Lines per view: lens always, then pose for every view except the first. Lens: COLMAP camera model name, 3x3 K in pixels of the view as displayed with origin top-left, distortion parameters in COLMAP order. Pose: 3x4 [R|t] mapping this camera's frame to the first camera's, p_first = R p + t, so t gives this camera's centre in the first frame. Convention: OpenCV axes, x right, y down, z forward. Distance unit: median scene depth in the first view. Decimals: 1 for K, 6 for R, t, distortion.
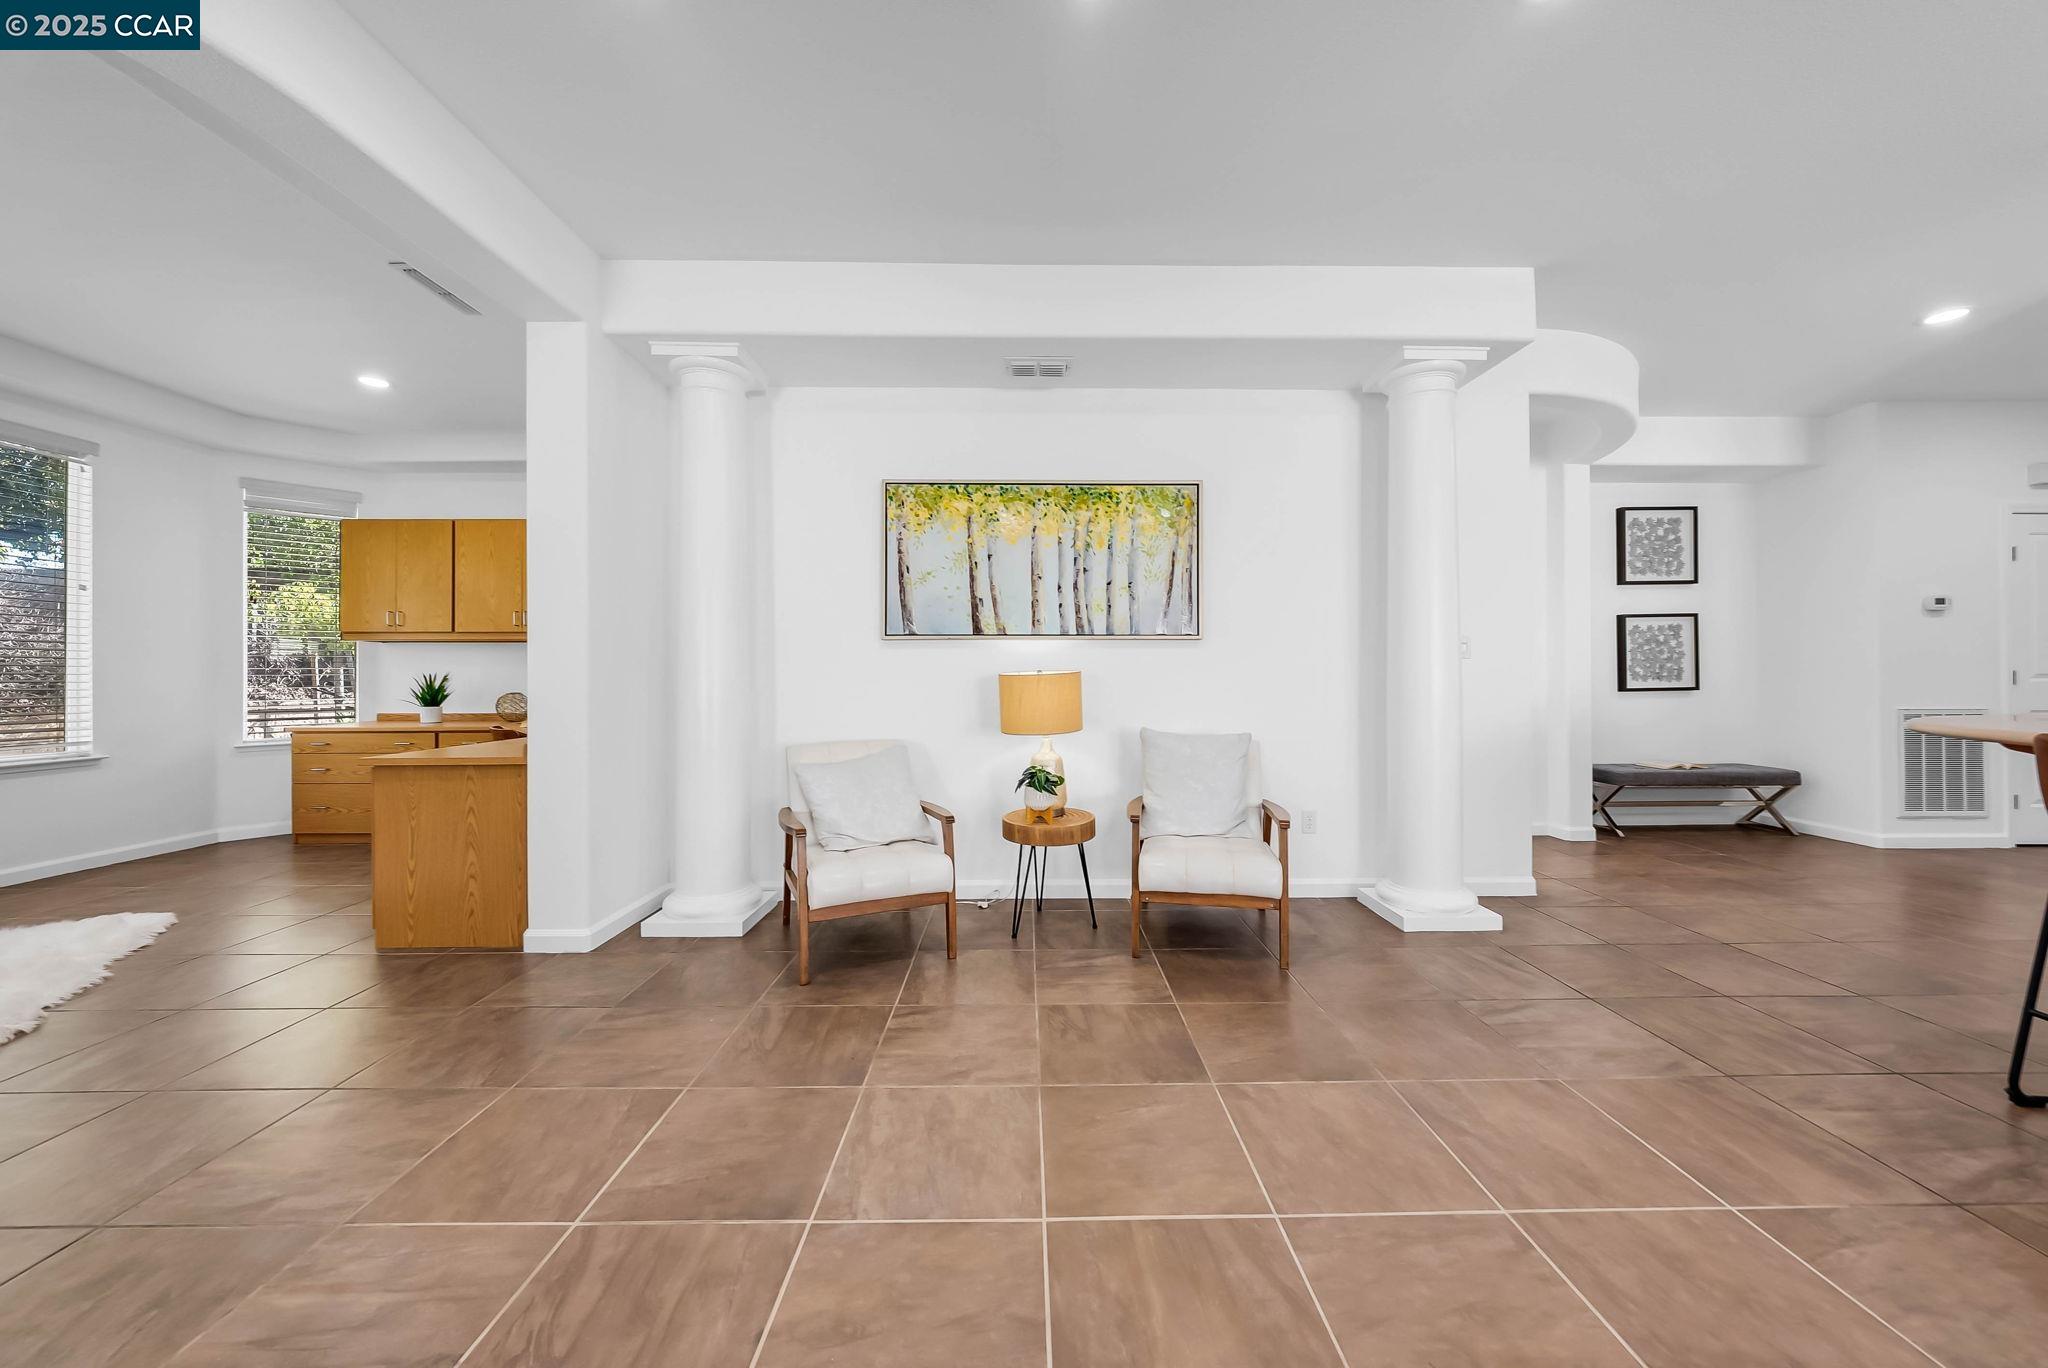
lens RADIAL K [[704.0, 0, 1032.6], [0, 704.0, 676.2], [0, 0, 1]] dist [-0.001501, 0.000662]
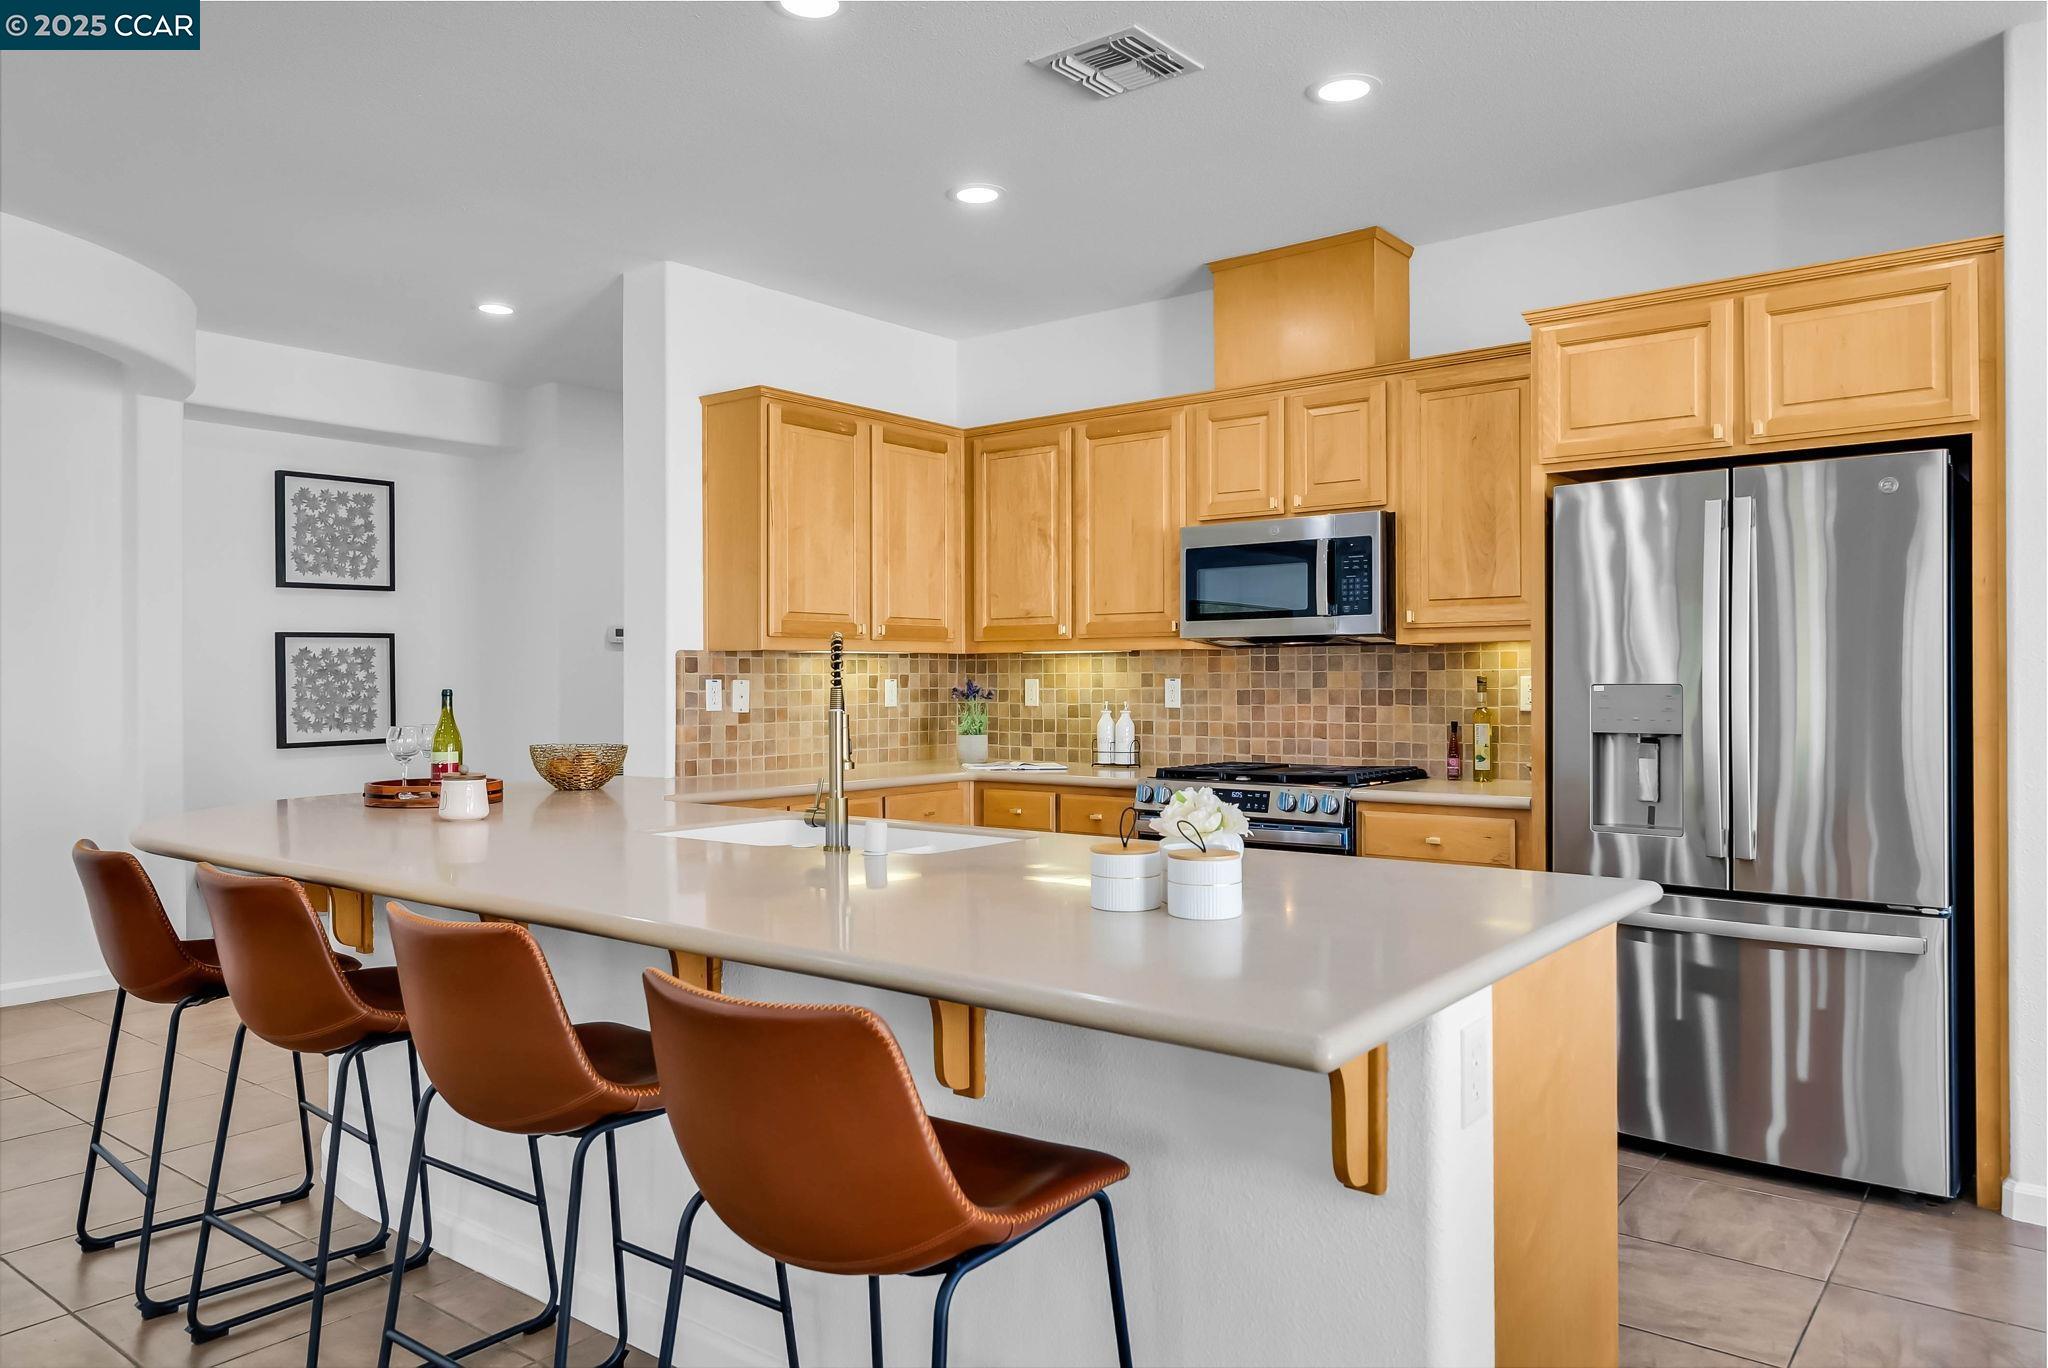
lens RADIAL K [[1379.1, 0, 1035.6], [0, 1379.1, 674.8], [0, 0, 1]] dist [0.007405, -0.002185]
pose [[0.626268, 0.004755, 0.779593, 0.333909], [-0.001086, 0.999986, -0.005227, -0.051246], [-0.779607, 0.002427, 0.626264, -0.449866]]
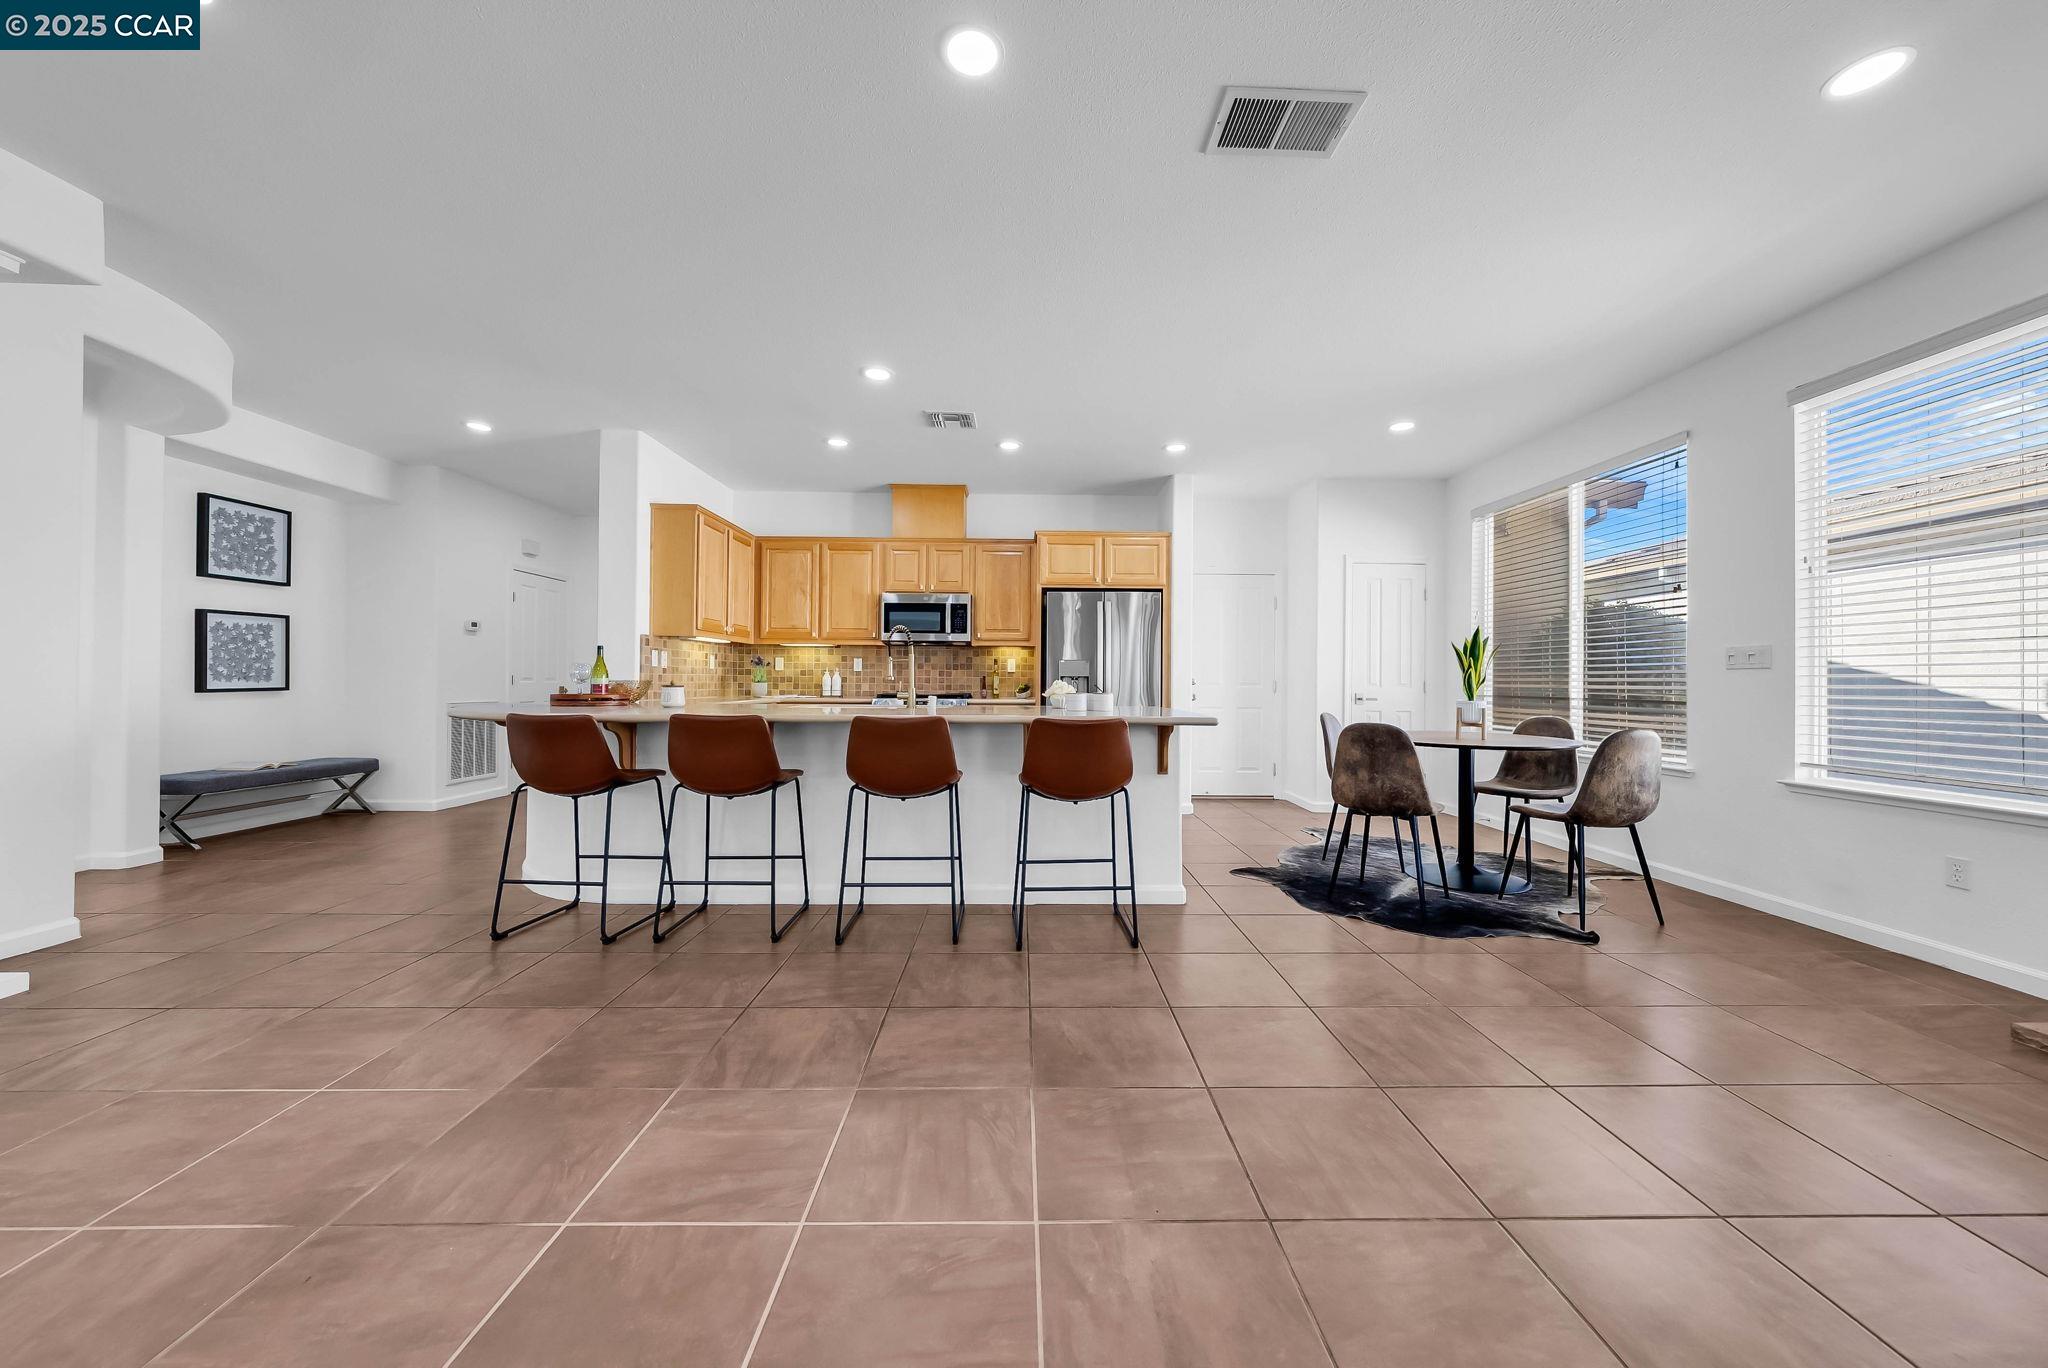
lens RADIAL K [[704.0, 0, 1035.0], [0, 704.0, 677.5], [0, 0, 1]] dist [-0.001501, 0.000662]
pose [[-0.006928, 0.010074, 0.999925, -0.109000], [-0.010839, 0.999890, -0.010149, -0.000376], [-0.999917, -0.010909, -0.006818, -0.102472]]
